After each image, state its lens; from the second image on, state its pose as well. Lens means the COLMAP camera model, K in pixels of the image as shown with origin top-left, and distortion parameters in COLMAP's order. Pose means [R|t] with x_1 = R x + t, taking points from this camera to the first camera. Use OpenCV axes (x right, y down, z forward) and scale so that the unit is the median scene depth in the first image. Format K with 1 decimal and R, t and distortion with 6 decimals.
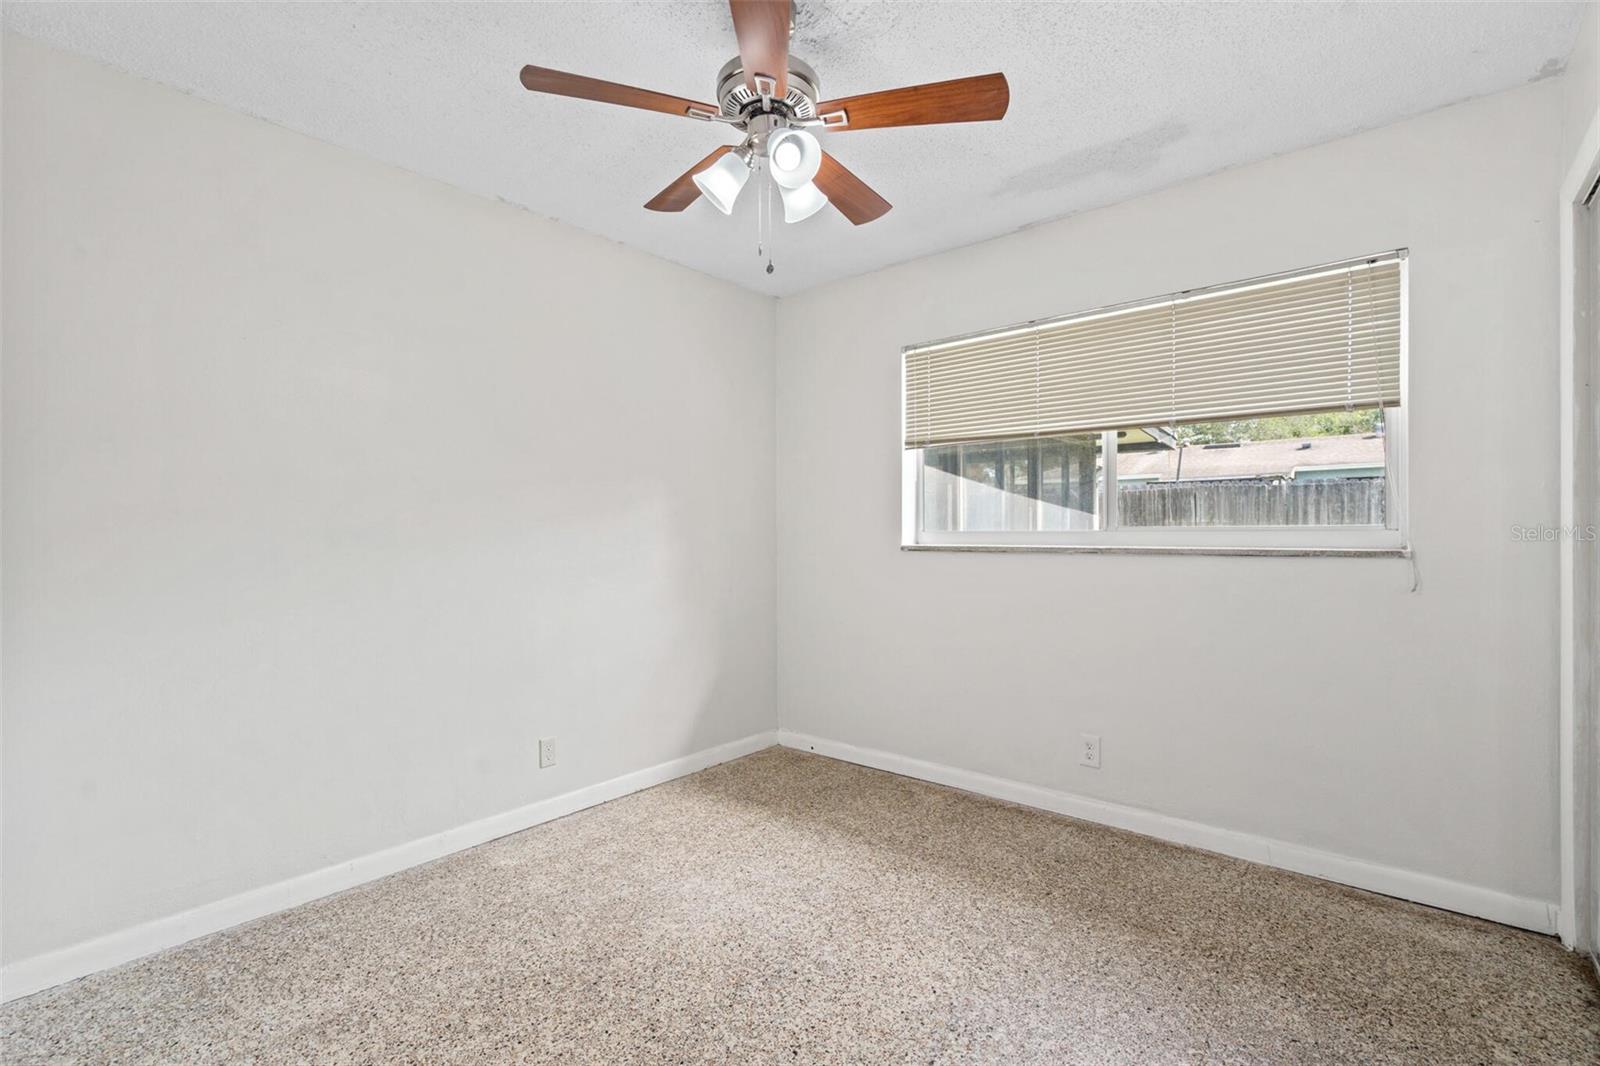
lens RADIAL K [[723.2, 0, 790.3], [0, 723.2, 536.1], [0, 0, 1]] dist [-0.009804, 0.002459]
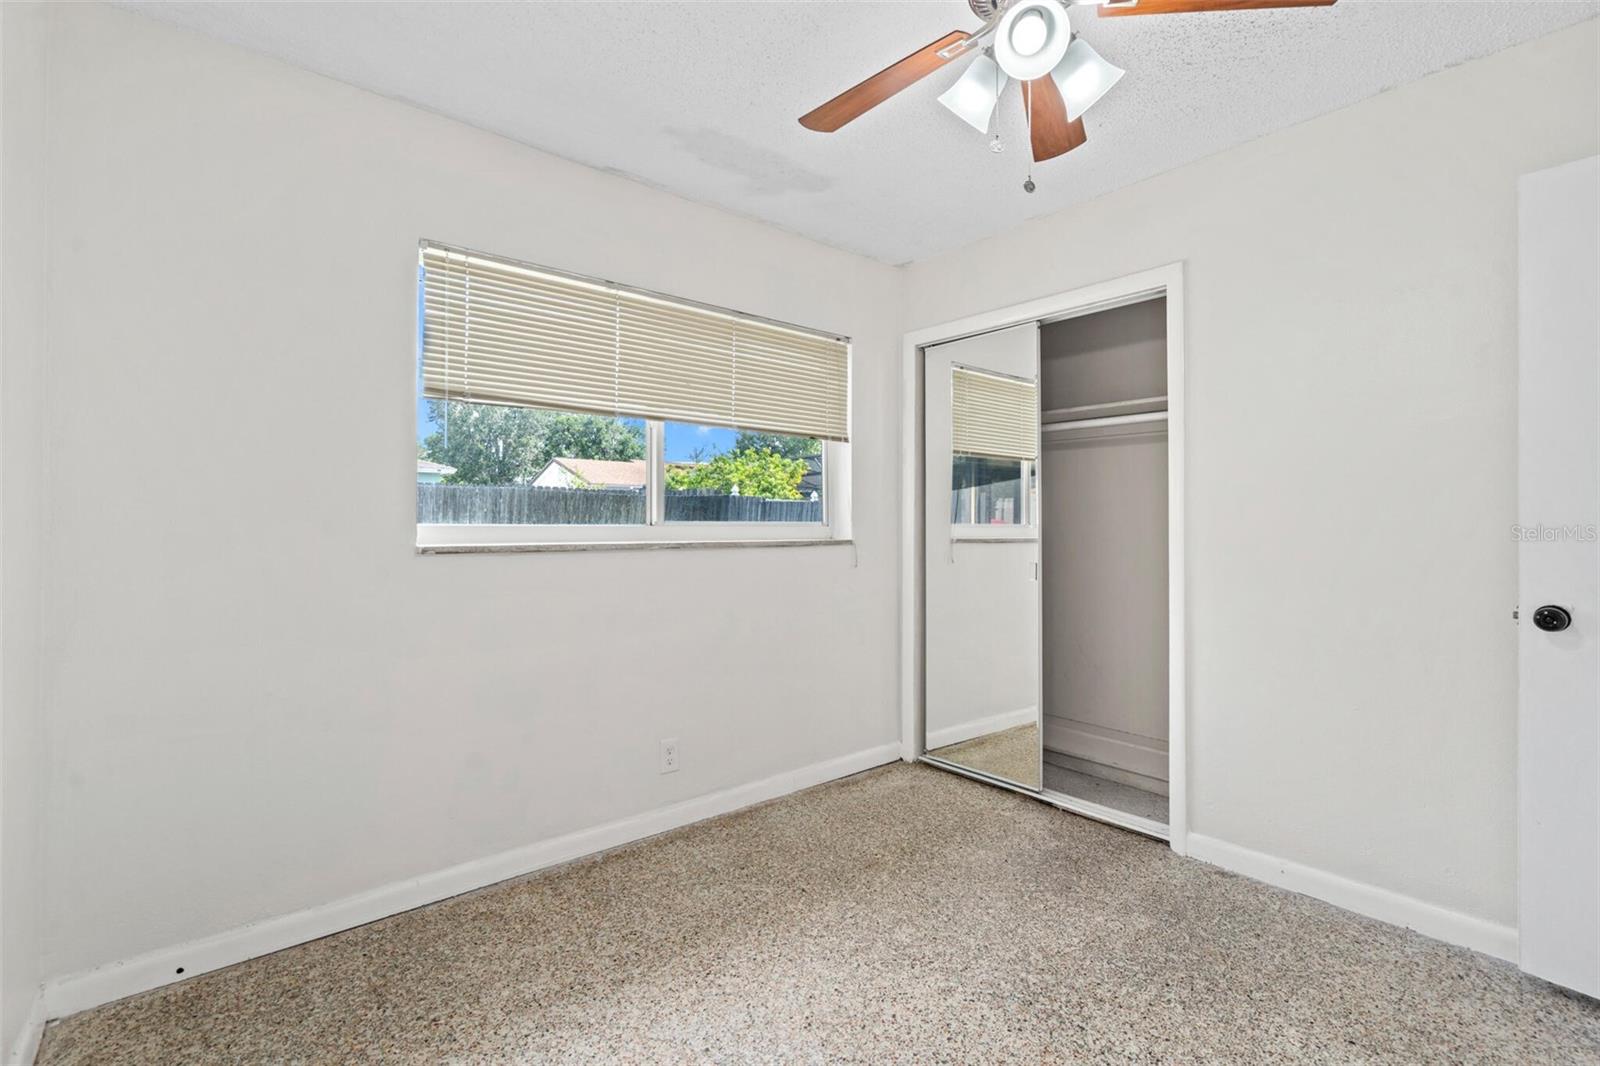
lens RADIAL K [[723.2, 0, 792.2], [0, 723.2, 525.6], [0, 0, 1]] dist [-0.009804, 0.002459]
pose [[0.164985, 0.007636, 0.986266, -0.541145], [0.007749, 0.999929, -0.009038, 0.003339], [-0.986266, 0.009134, 0.164914, 0.731993]]
